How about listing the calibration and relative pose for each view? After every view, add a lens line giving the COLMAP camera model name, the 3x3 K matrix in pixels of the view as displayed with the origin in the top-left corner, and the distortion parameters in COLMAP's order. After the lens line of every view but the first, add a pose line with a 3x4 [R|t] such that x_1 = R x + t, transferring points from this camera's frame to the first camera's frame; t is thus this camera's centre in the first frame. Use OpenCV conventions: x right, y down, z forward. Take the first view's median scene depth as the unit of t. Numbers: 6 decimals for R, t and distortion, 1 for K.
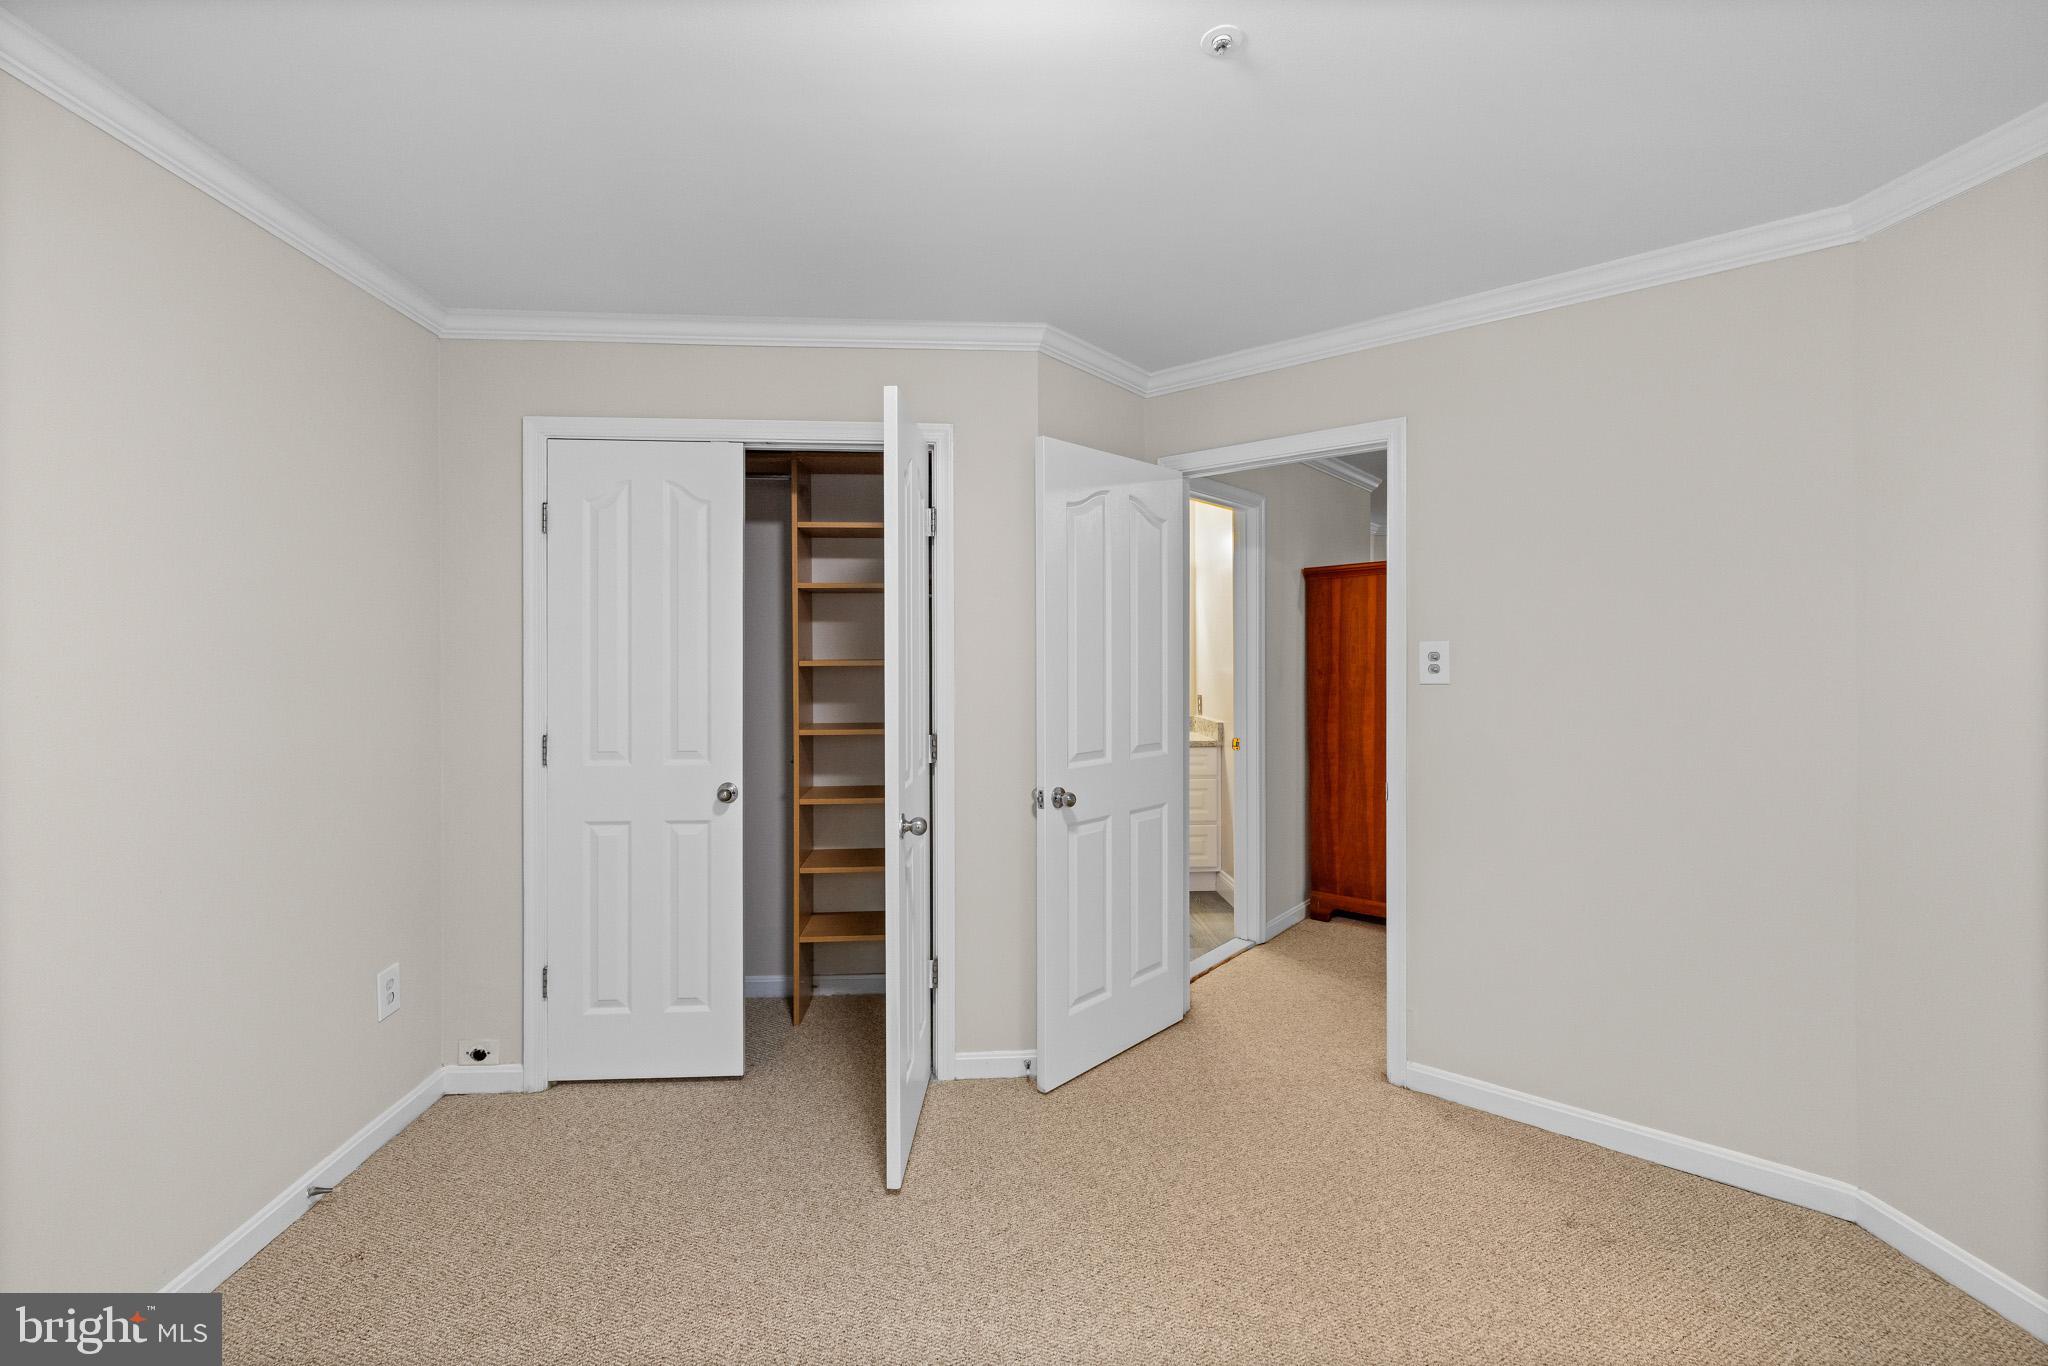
lens RADIAL K [[849.5, 0, 1021.1], [0, 849.5, 654.3], [0, 0, 1]] dist [0.000146, 0.000083]
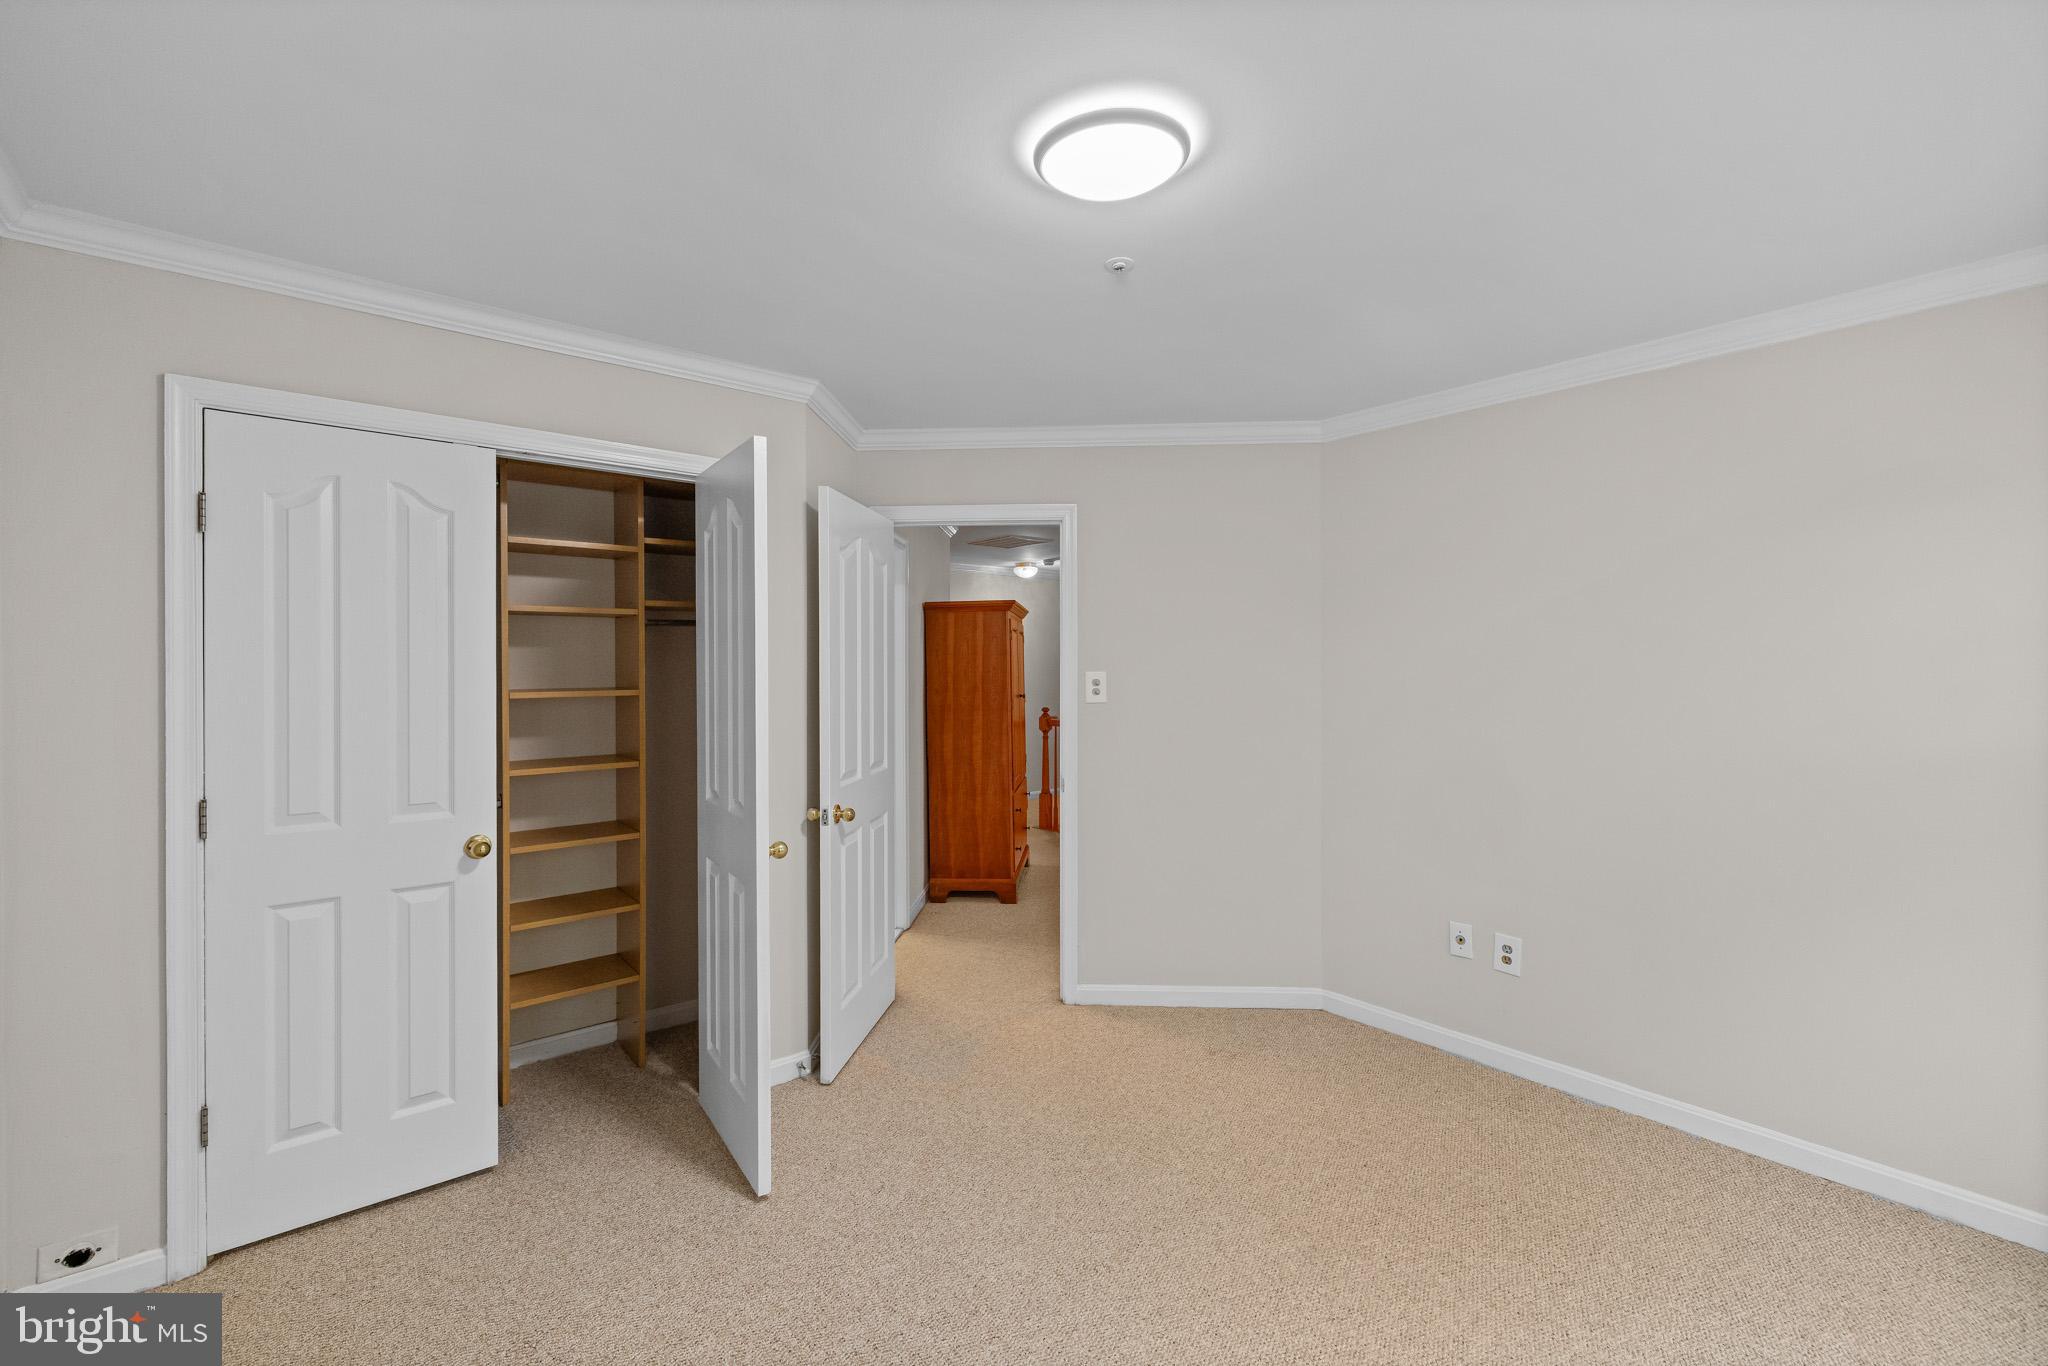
lens RADIAL K [[856.3, 0, 1014.4], [0, 856.3, 661.9], [0, 0, 1]] dist [-0.000416, -0.000234]
pose [[0.811847, 0.002904, 0.583863, -0.412686], [-0.000591, 0.999991, -0.004152, -0.024364], [-0.583870, 0.003025, 0.811841, -0.039520]]
